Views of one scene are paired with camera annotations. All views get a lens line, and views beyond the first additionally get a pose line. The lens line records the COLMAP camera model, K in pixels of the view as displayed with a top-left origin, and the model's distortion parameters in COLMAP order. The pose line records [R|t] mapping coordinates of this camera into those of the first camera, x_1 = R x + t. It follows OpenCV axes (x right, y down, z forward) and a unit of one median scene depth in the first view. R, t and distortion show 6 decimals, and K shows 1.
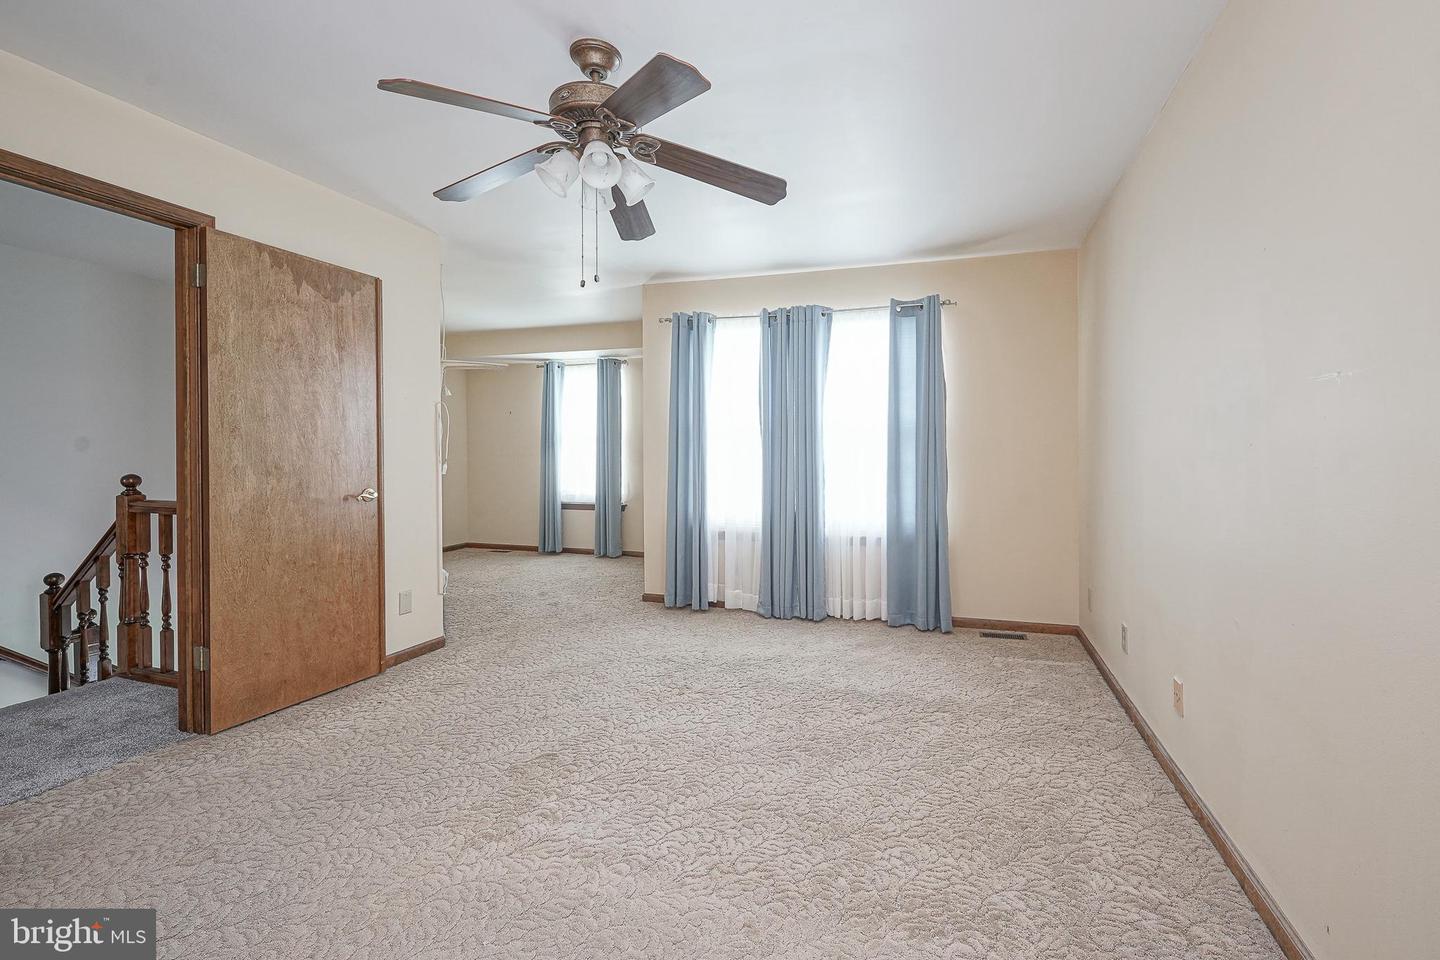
lens RADIAL K [[587.1, 0, 686.4], [0, 587.1, 461.9], [0, 0, 1]] dist [-0.003056, 0.000277]
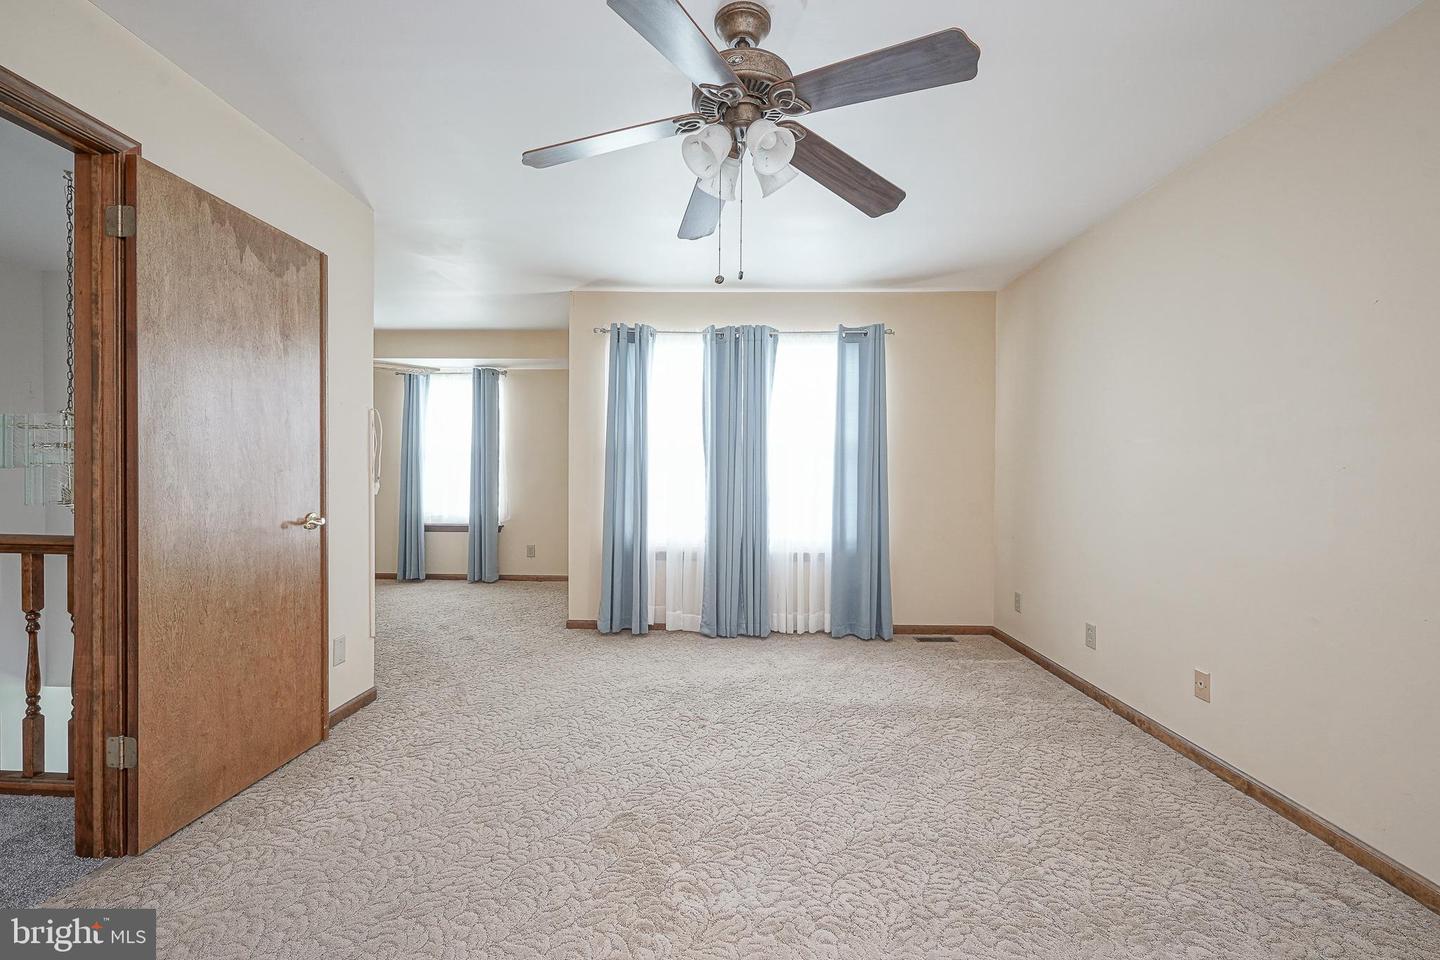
lens RADIAL K [[587.1, 0, 721.1], [0, 587.1, 479.8], [0, 0, 1]] dist [-0.003056, 0.000277]
pose [[0.964732, 0.001858, 0.263229, -0.207679], [-0.001825, 0.999998, -0.000371, -0.000959], [-0.263229, -0.000123, 0.964733, 0.074557]]
